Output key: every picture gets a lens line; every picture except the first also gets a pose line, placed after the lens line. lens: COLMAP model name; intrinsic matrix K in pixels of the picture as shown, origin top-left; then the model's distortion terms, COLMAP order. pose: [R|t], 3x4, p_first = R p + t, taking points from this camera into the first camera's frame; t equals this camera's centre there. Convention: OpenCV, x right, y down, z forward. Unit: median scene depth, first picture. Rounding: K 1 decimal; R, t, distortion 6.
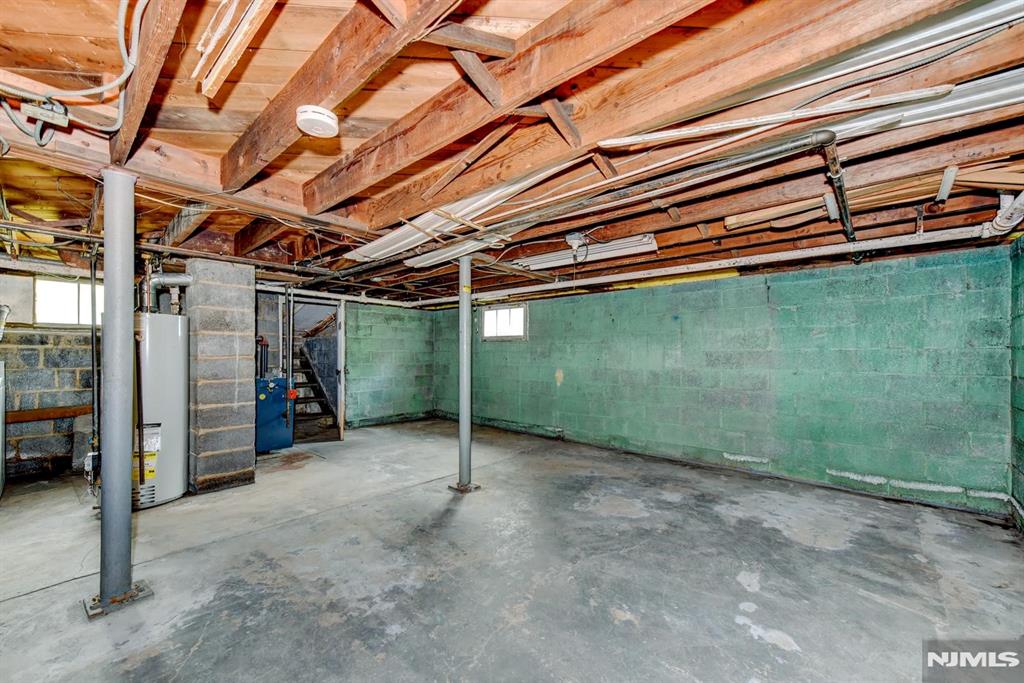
lens RADIAL K [[404.8, 0, 514.4], [0, 404.8, 350.7], [0, 0, 1]] dist [0.000272, 0.000041]
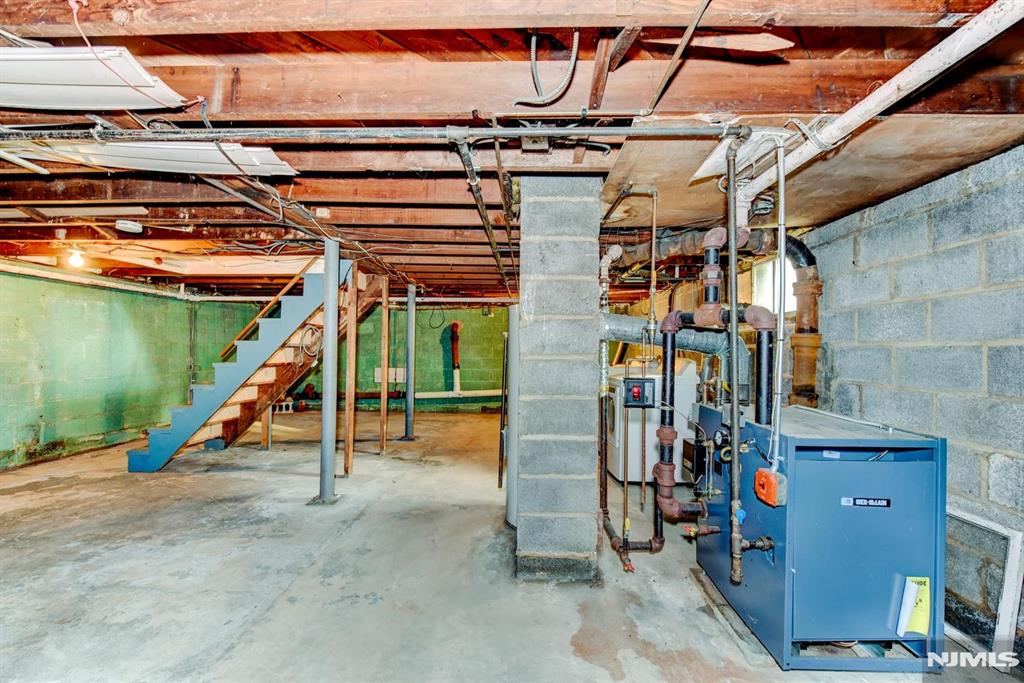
lens RADIAL K [[404.8, 0, 509.4], [0, 404.8, 347.3], [0, 0, 1]] dist [0.000272, 0.000041]
pose [[-0.774095, 0.004192, -0.633056, -0.498091], [0.016103, 0.999785, -0.013069, 0.032106], [0.632865, -0.020311, -0.773996, 2.629826]]
